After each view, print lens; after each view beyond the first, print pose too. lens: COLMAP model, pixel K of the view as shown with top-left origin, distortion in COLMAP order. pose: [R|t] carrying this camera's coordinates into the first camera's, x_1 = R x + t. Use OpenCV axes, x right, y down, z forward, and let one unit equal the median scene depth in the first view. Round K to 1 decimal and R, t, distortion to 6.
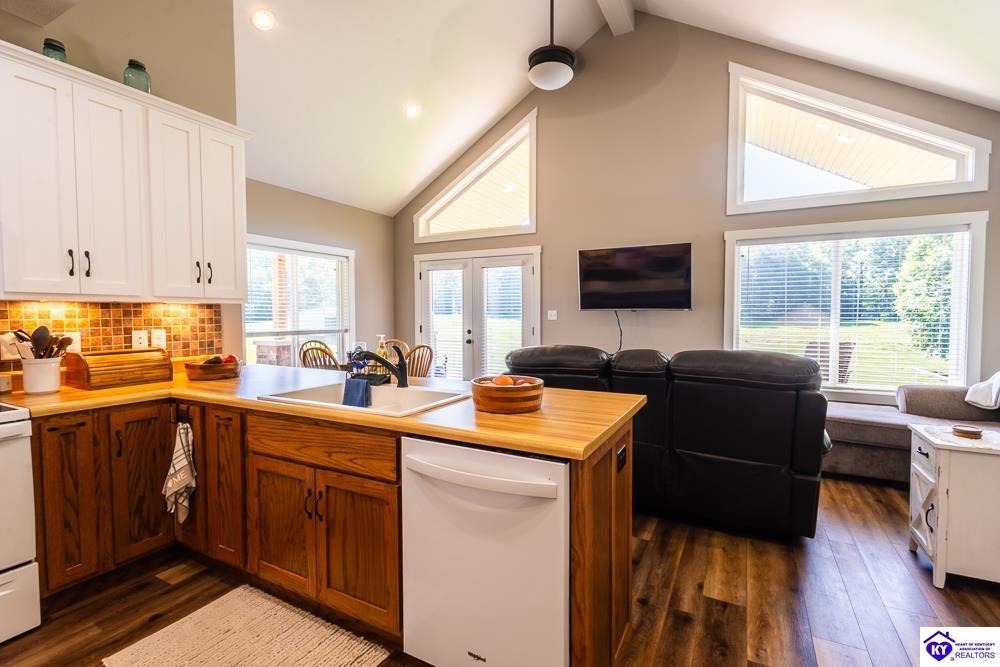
lens RADIAL K [[464.4, 0, 500.0], [0, 464.4, 333.5], [0, 0, 1]] dist [0.007118, -0.000008]
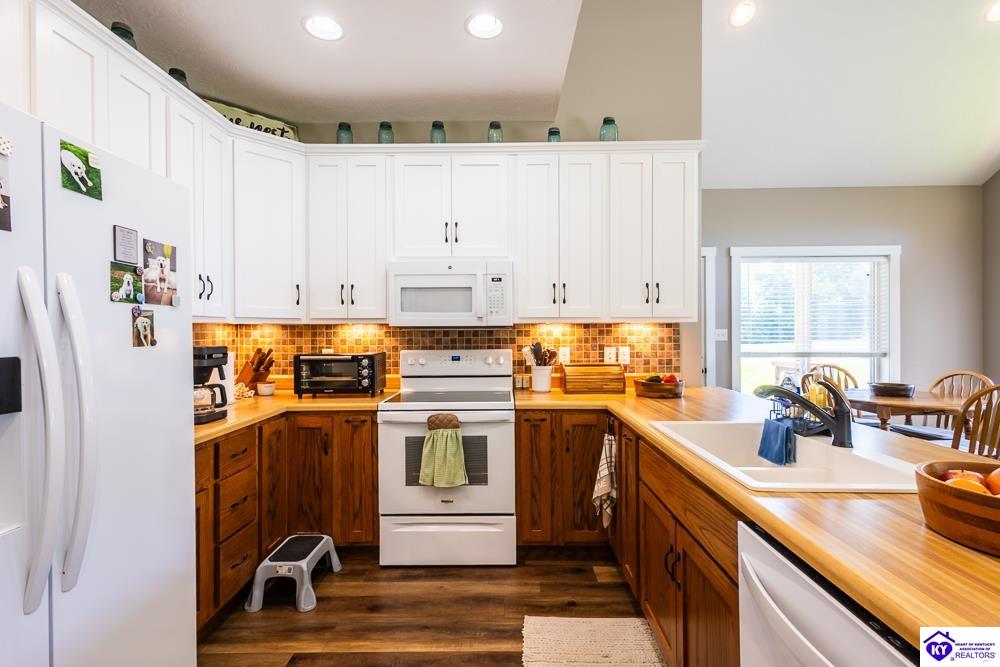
lens RADIAL K [[464.4, 0, 500.0], [0, 464.4, 333.5], [0, 0, 1]] dist [0.007118, -0.000008]
pose [[0.447570, 0.000859, -0.894248, 0.158006], [-0.036498, 0.999184, -0.017308, -0.012040], [0.893504, 0.040385, 0.447236, 0.280131]]
